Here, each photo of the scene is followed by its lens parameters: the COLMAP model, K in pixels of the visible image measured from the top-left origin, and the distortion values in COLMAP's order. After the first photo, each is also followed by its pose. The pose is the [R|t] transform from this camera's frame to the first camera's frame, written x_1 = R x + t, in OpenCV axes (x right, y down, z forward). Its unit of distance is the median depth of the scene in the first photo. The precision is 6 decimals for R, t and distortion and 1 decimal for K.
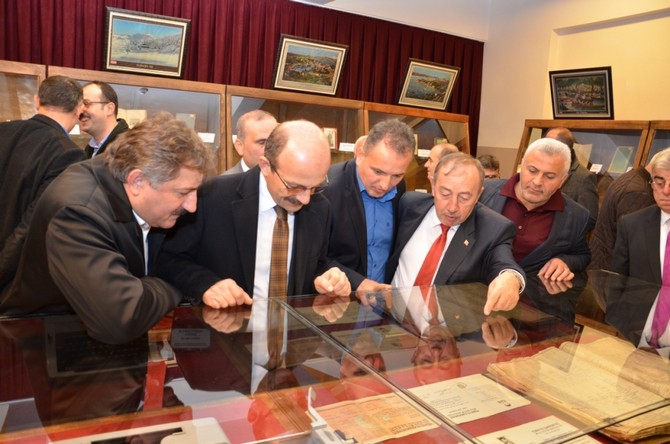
lens RADIAL K [[524.9, 0, 335.0], [0, 524.9, 222.0], [0, 0, 1]] dist [-0.004372, -0.002628]
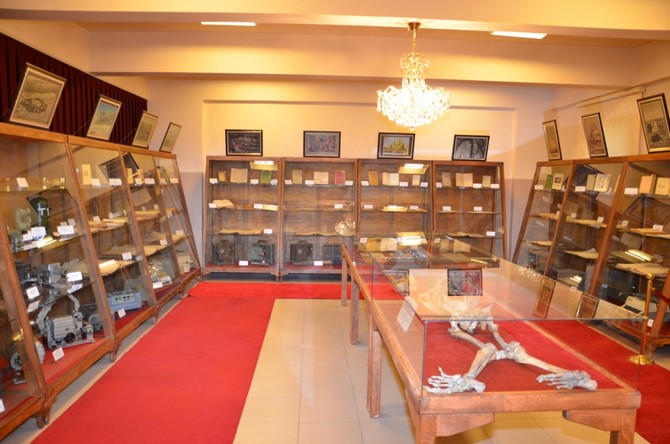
lens RADIAL K [[524.9, 0, 335.0], [0, 524.9, 222.0], [0, 0, 1]] dist [-0.004372, -0.002628]
pose [[0.284391, -0.154641, 0.946154, -1.202176], [0.151528, 0.981751, 0.114914, -0.129424], [-0.946658, 0.110688, 0.302633, 0.160191]]
